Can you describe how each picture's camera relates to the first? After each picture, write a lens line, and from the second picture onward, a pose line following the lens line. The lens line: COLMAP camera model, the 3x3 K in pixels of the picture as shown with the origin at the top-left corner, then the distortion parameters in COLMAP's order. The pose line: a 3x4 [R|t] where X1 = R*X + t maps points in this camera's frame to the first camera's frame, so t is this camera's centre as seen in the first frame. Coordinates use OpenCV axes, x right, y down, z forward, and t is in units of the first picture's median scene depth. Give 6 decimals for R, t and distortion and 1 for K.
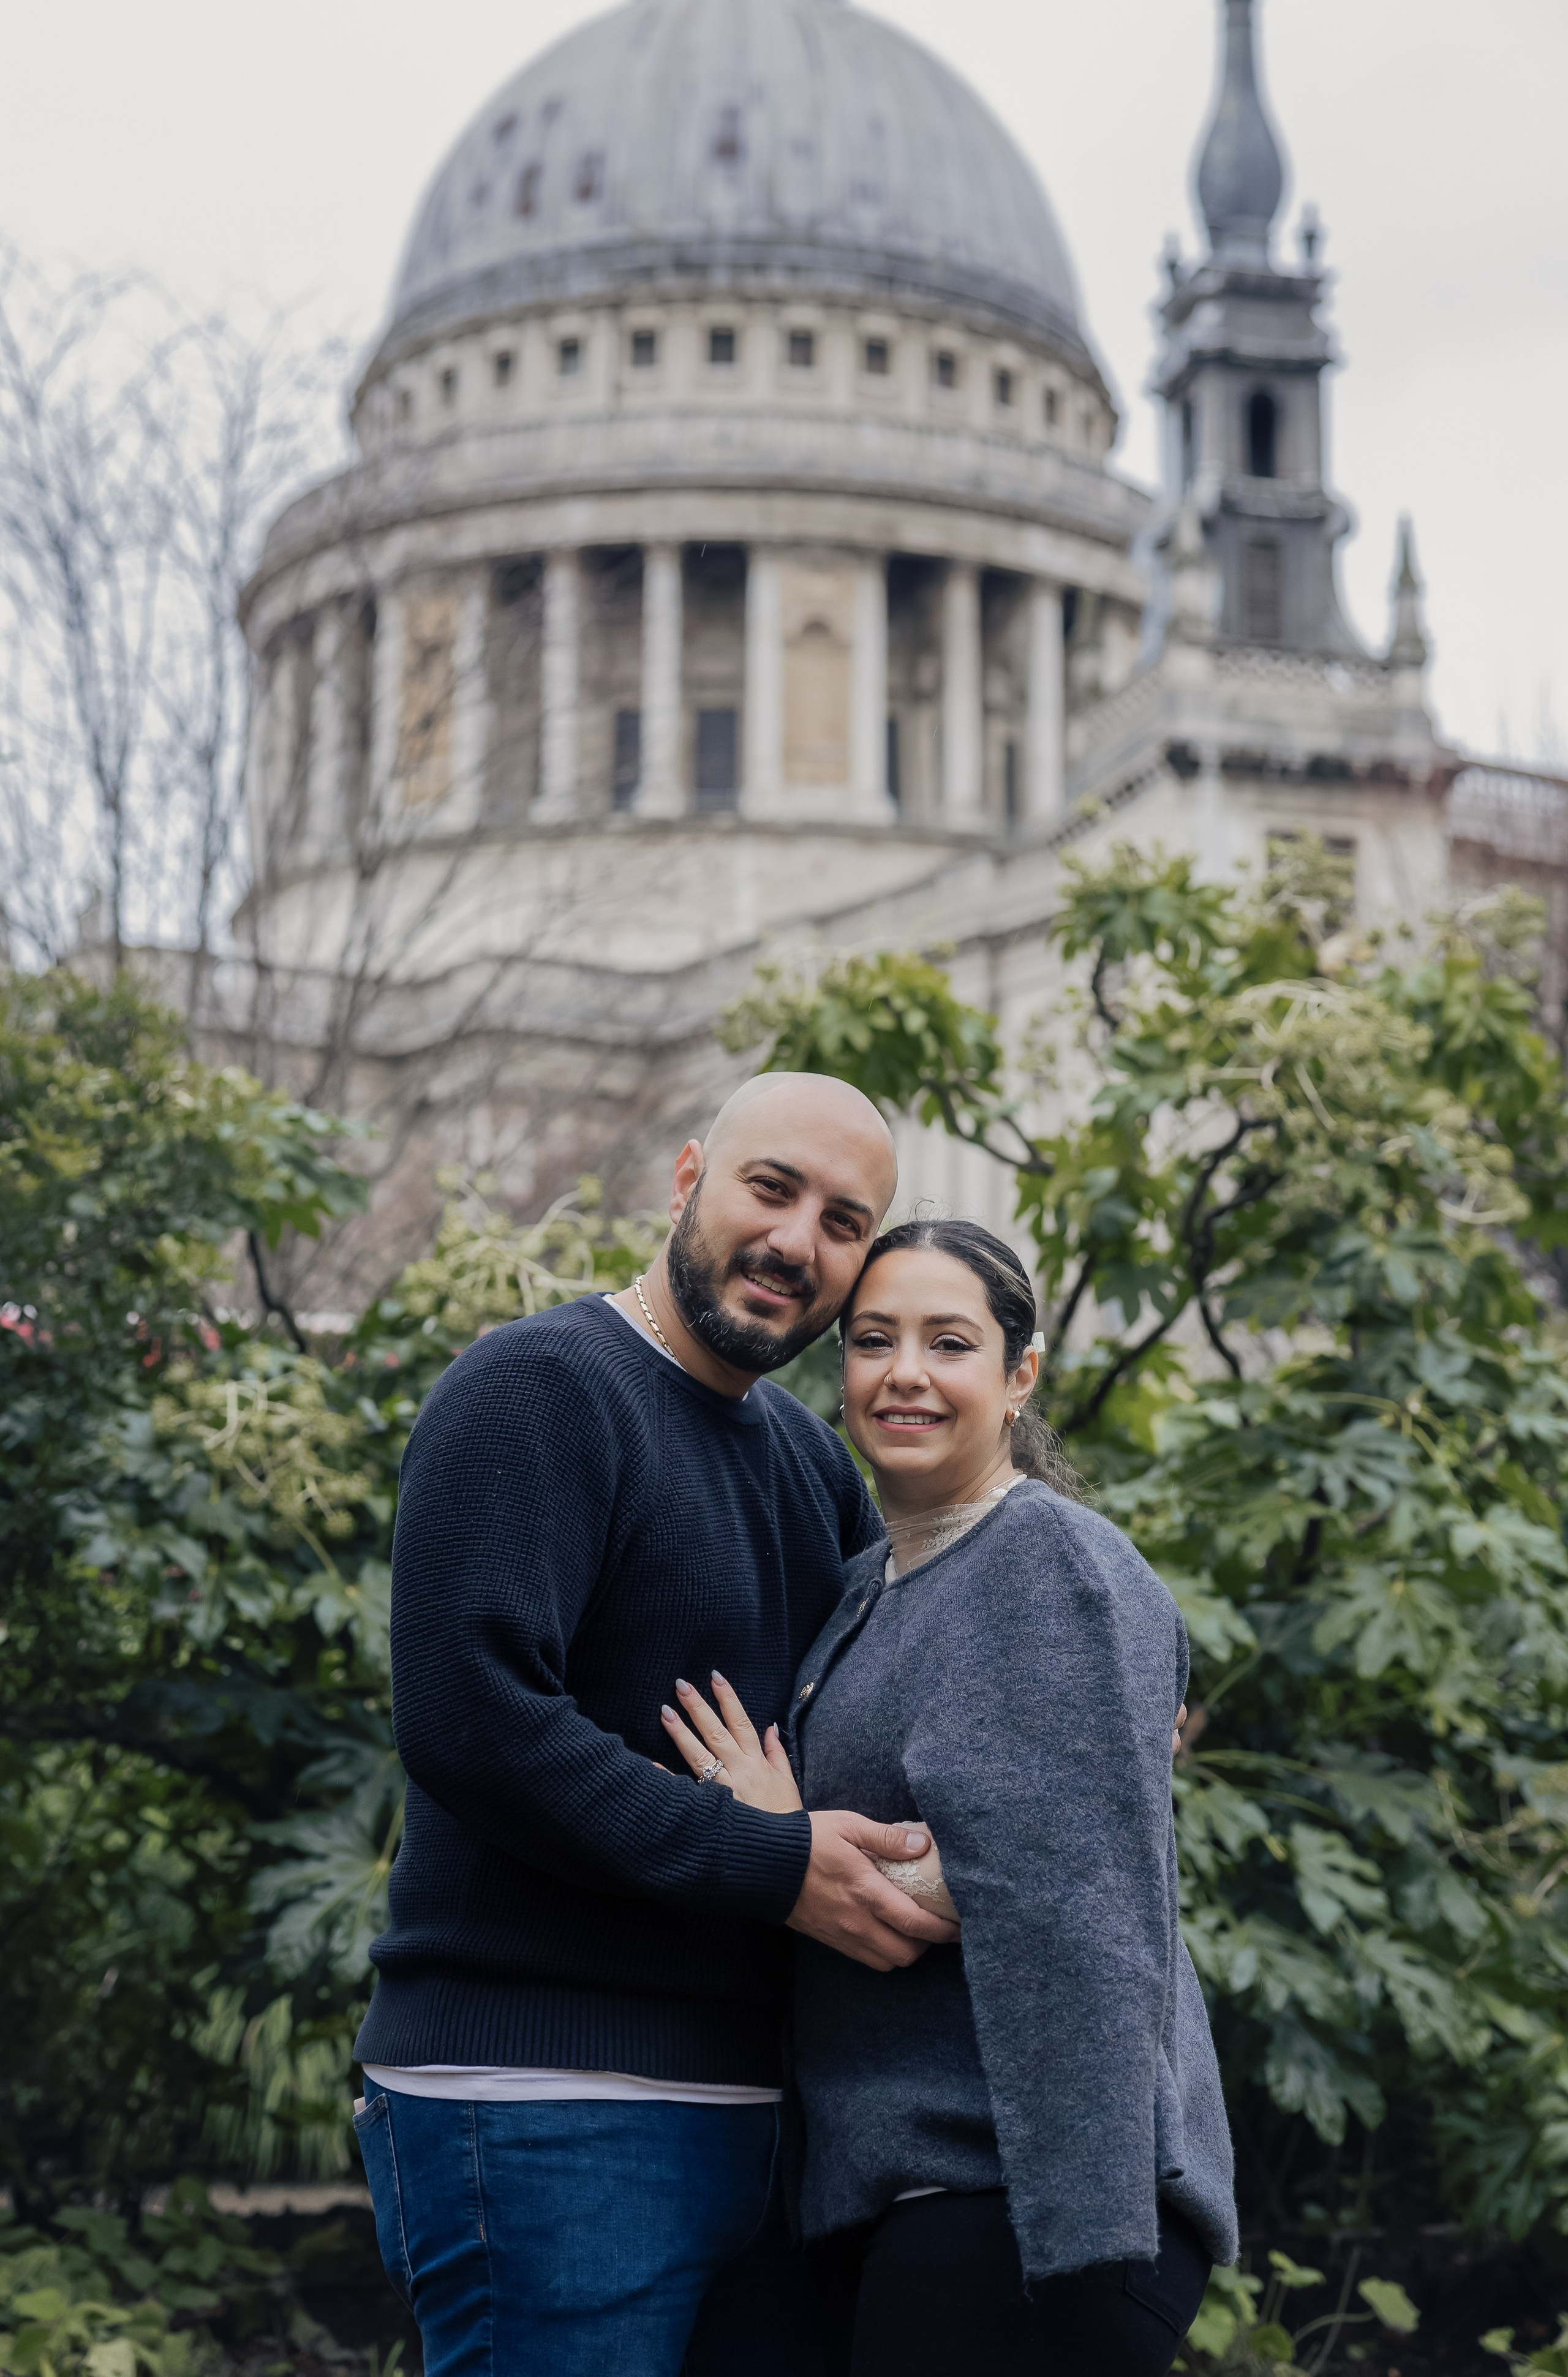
lens RADIAL K [[4433.2, 0, 773.1], [0, 4433.2, 1187.9], [0, 0, 1]] dist [0.022085, 0.000000]
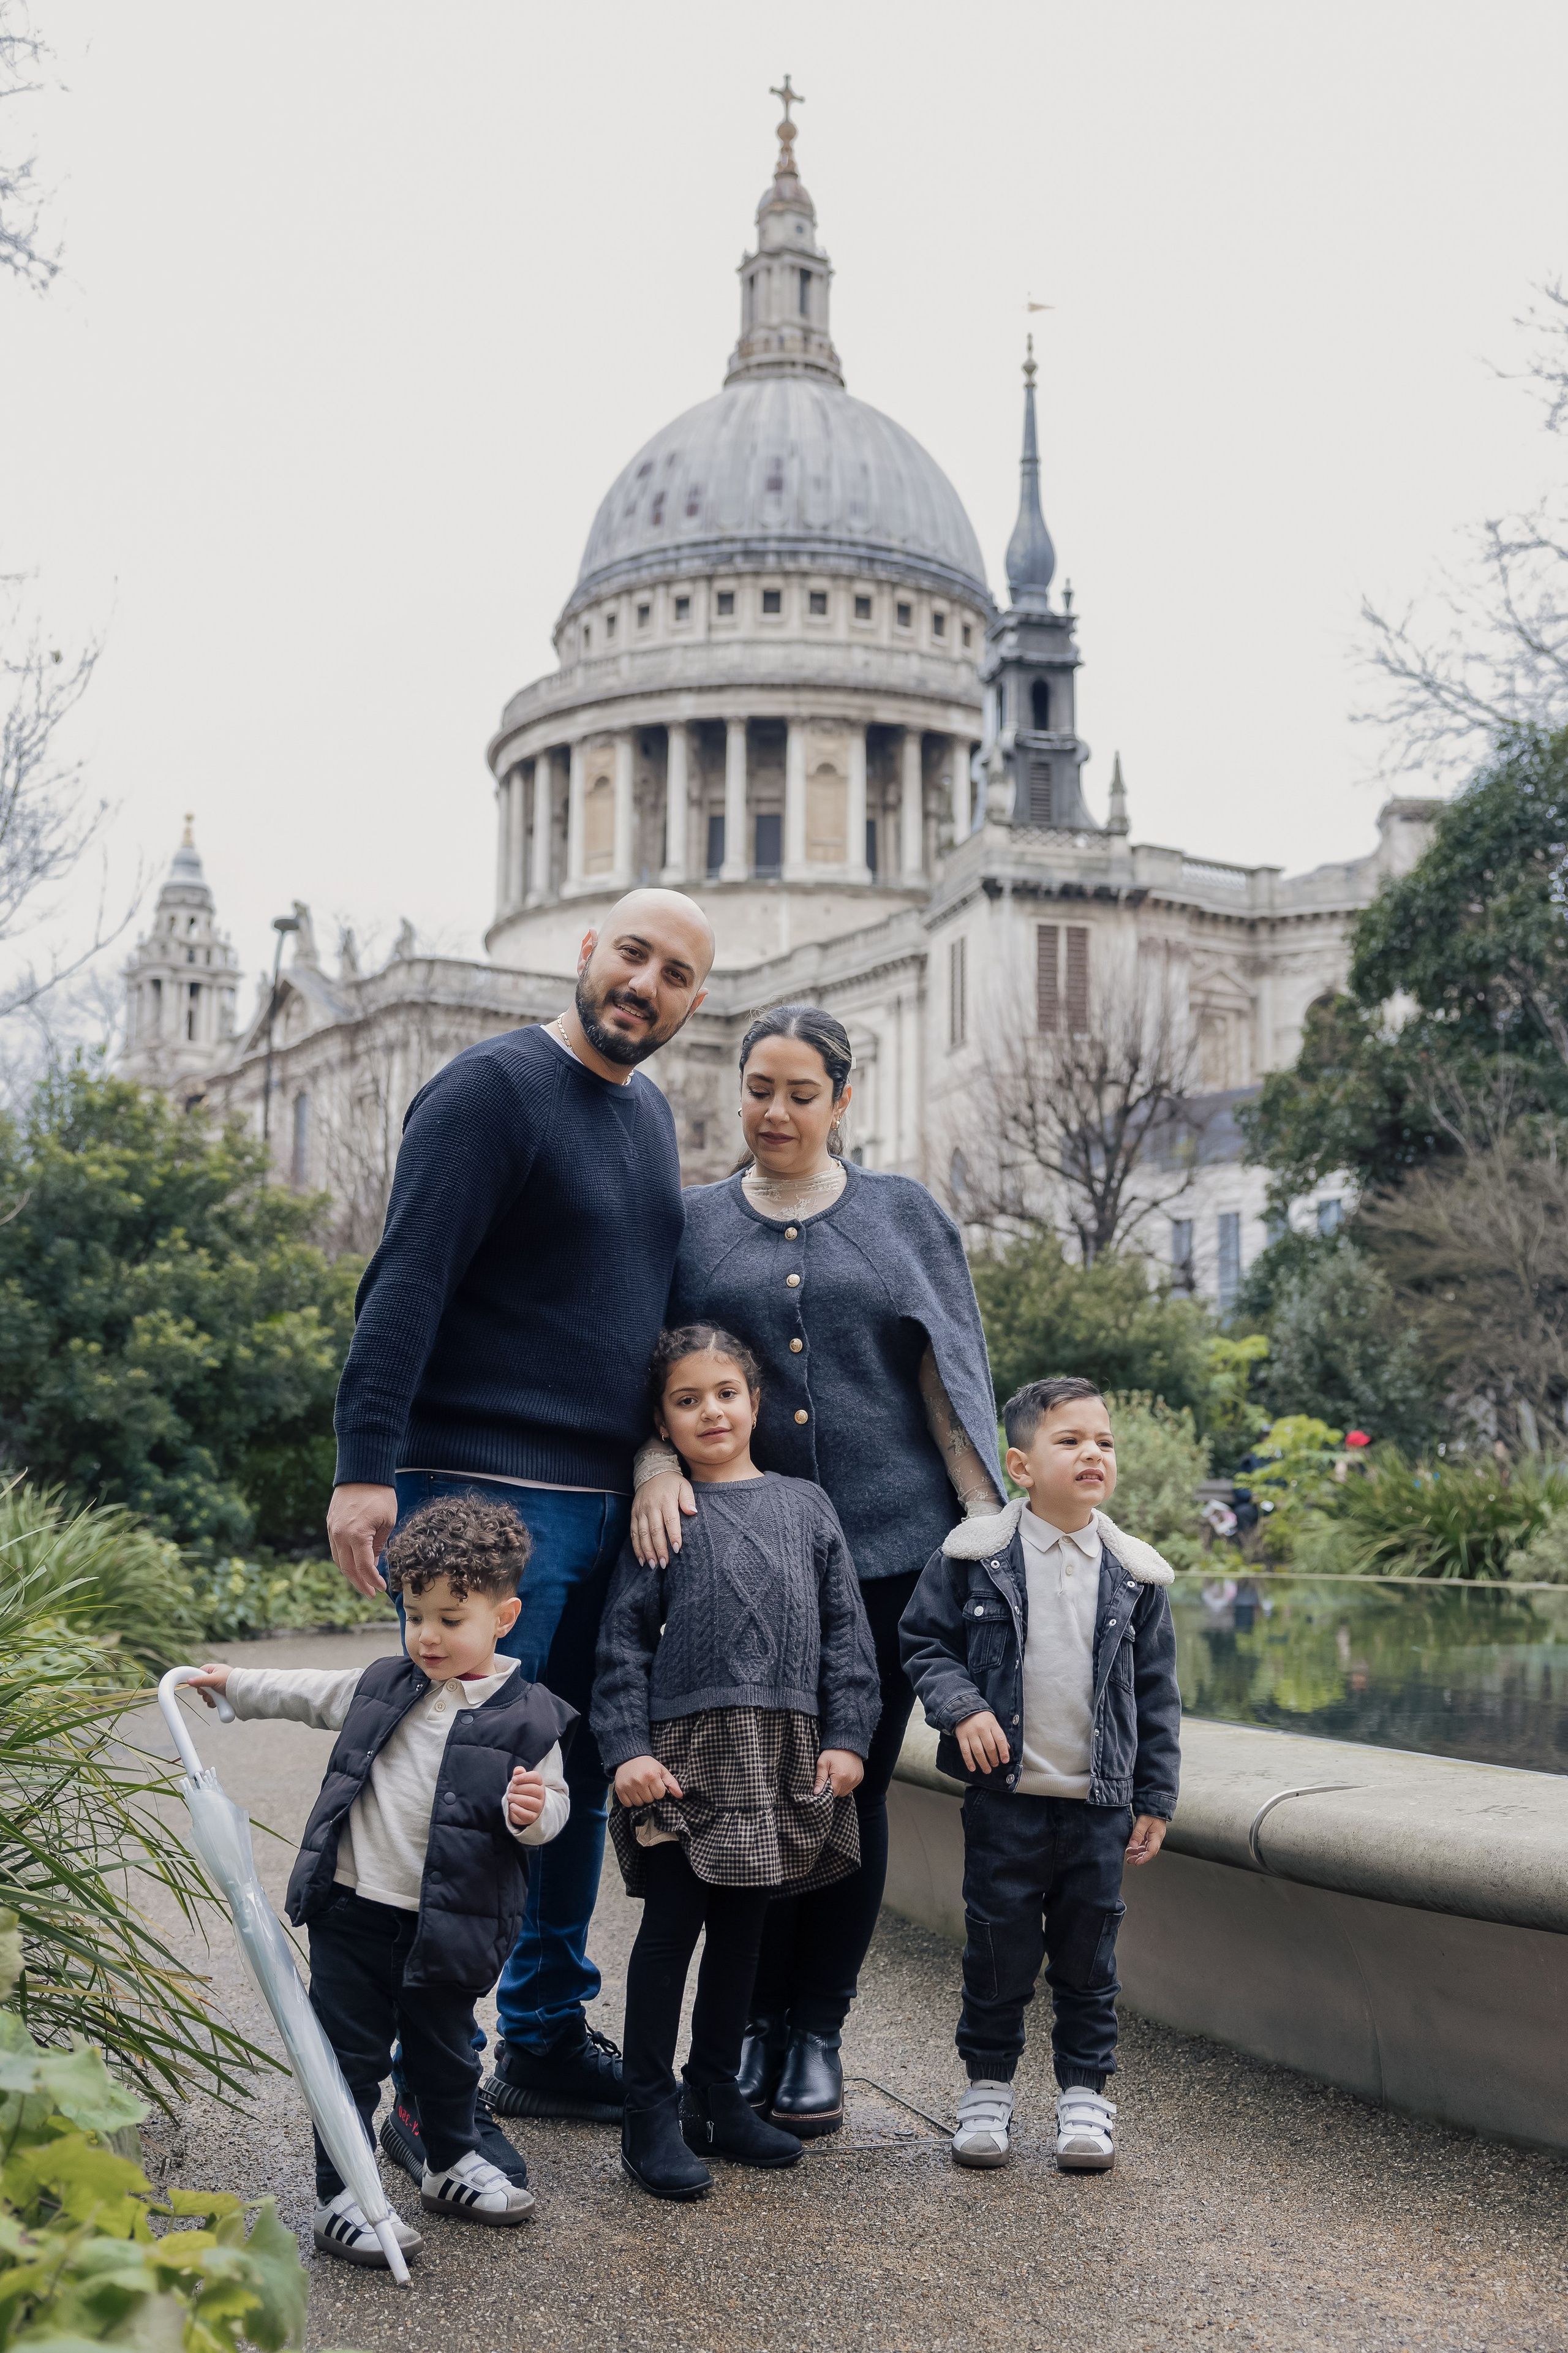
lens RADIAL K [[2785.1, 0, 803.0], [0, 2785.1, 1180.9], [0, 0, 1]] dist [-0.029915, 0.000000]
pose [[0.999919, -0.001103, -0.012671, 0.027126], [0.001612, 0.999188, 0.040248, -0.020706], [0.012616, -0.040265, 0.999109, -0.148681]]
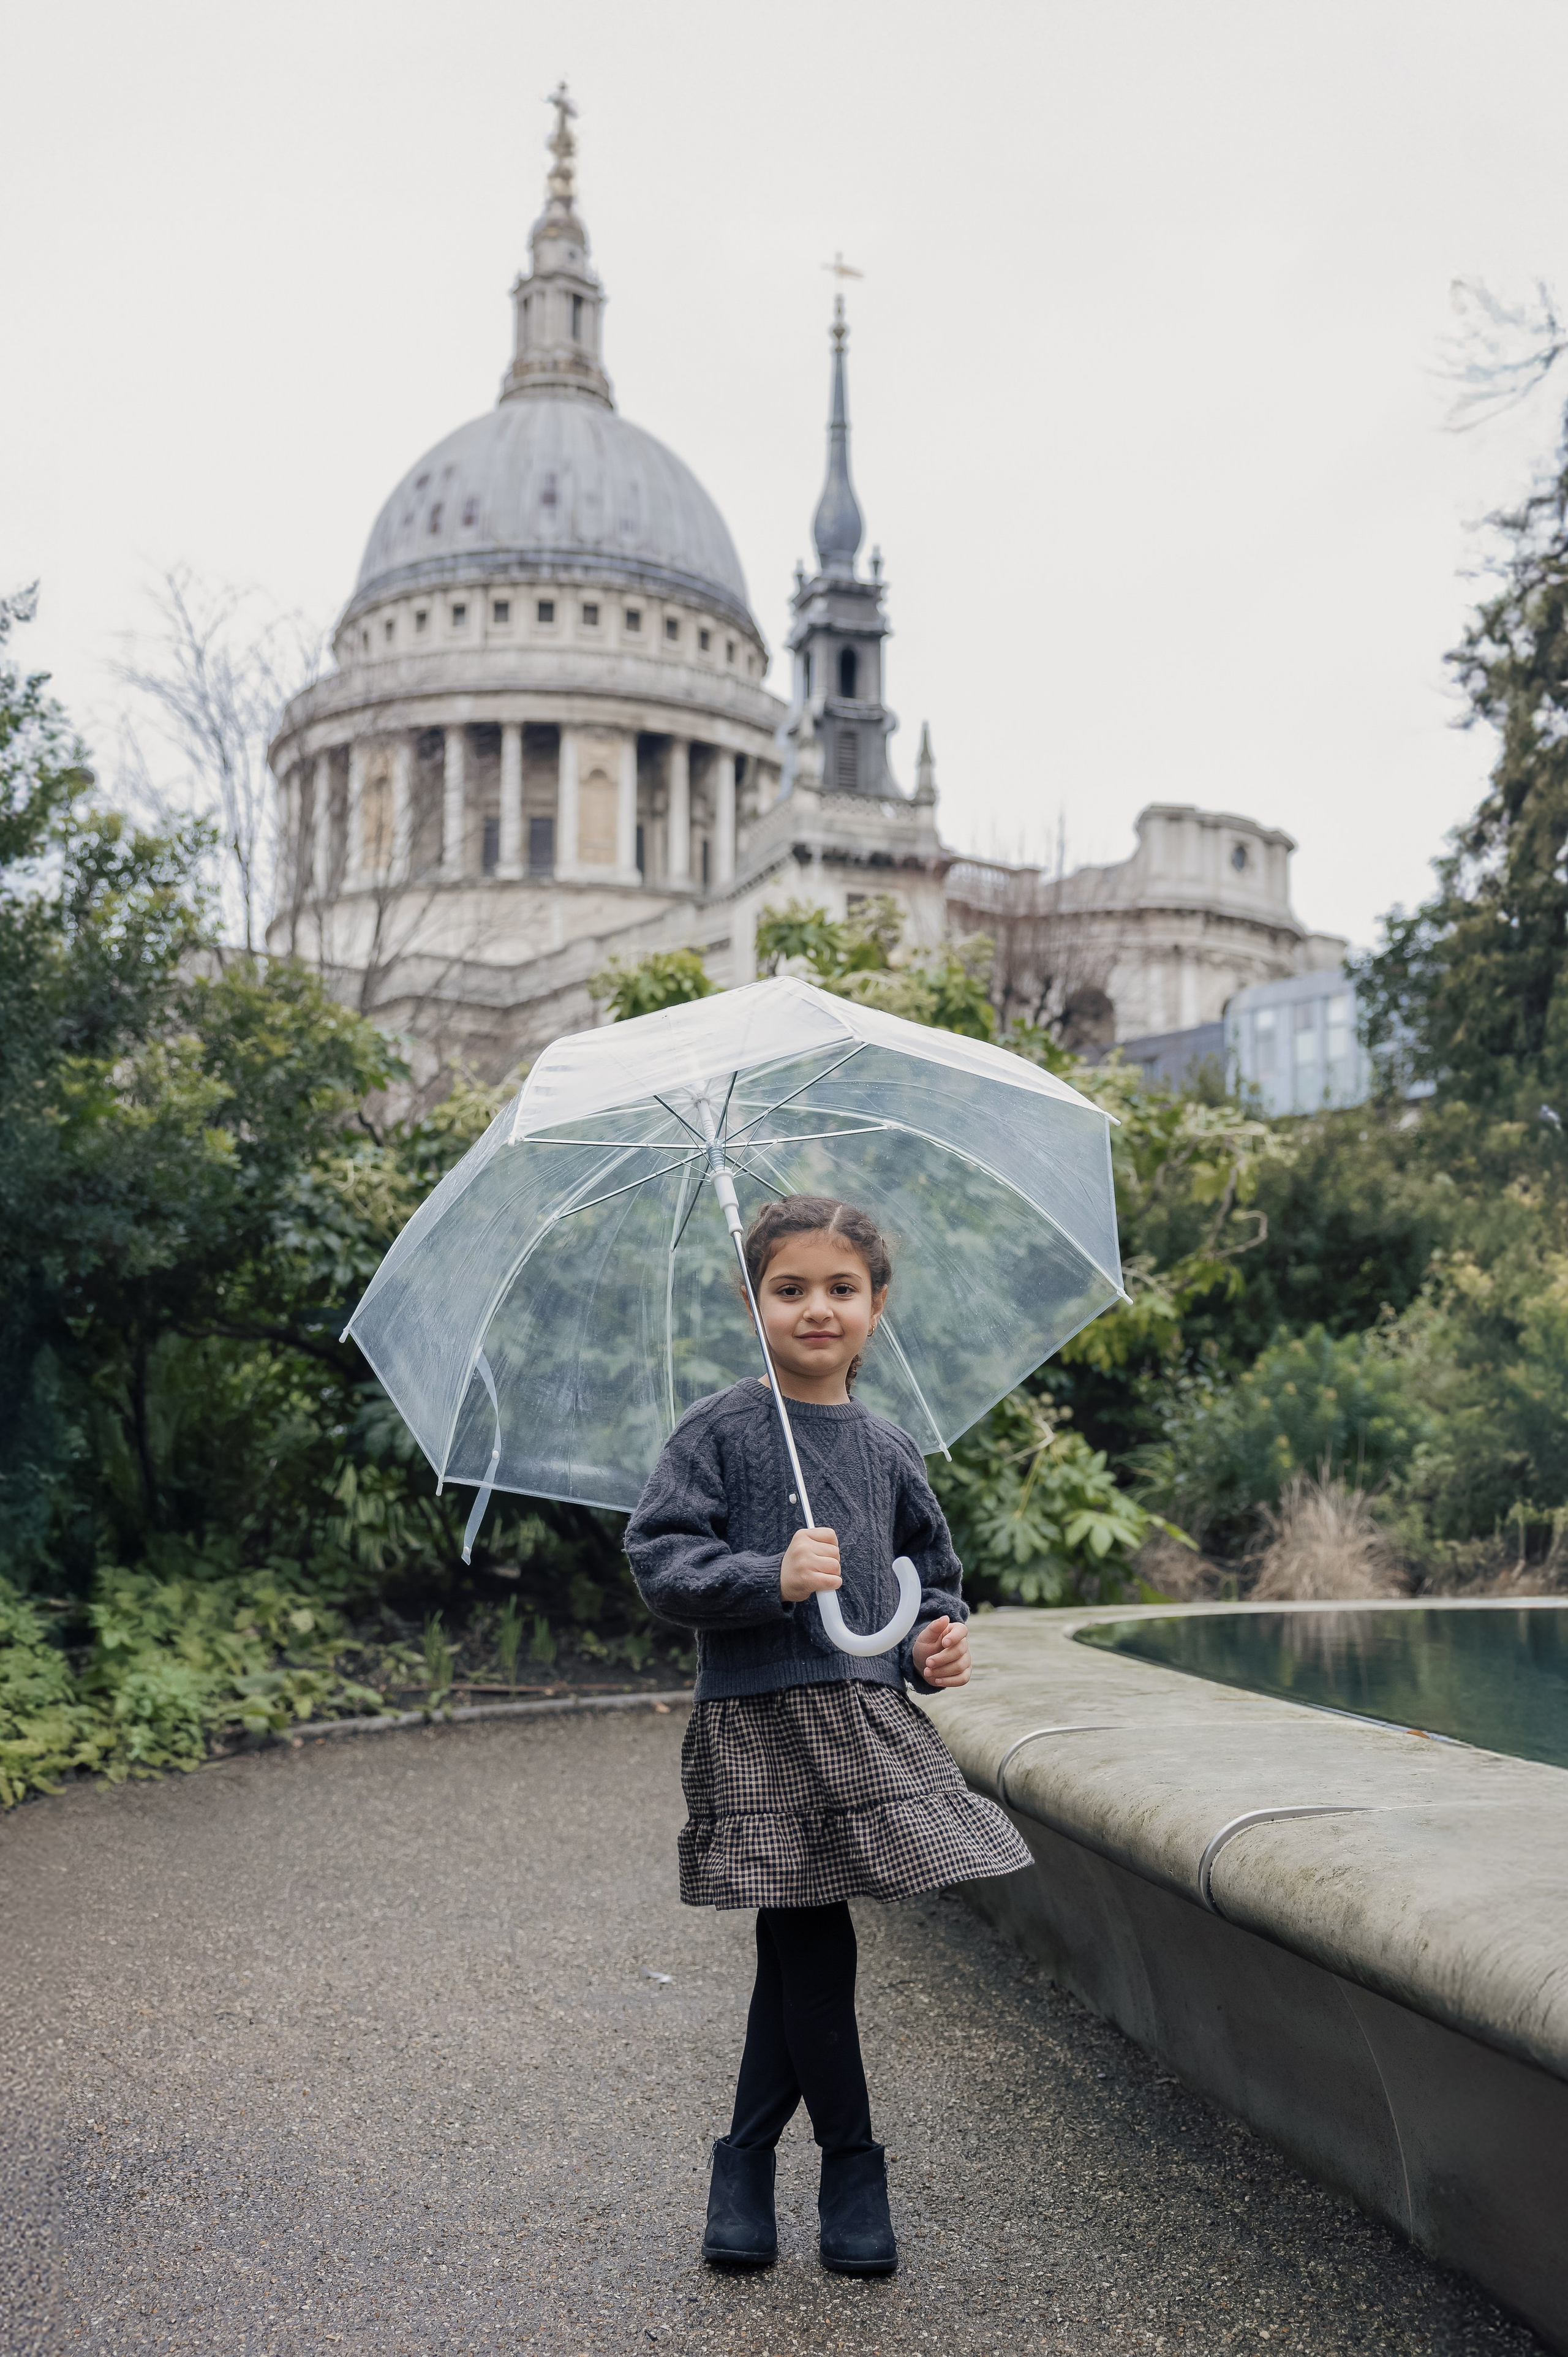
lens RADIAL K [[2463.3, 0, 779.0], [0, 2463.3, 1279.6], [0, 0, 1]] dist [0.005916, 0.000000]
pose [[0.996301, 0.007156, 0.085636, -0.002096], [-0.013688, 0.997018, 0.075942, 0.000927], [-0.084837, -0.076833, 0.993428, -0.014909]]
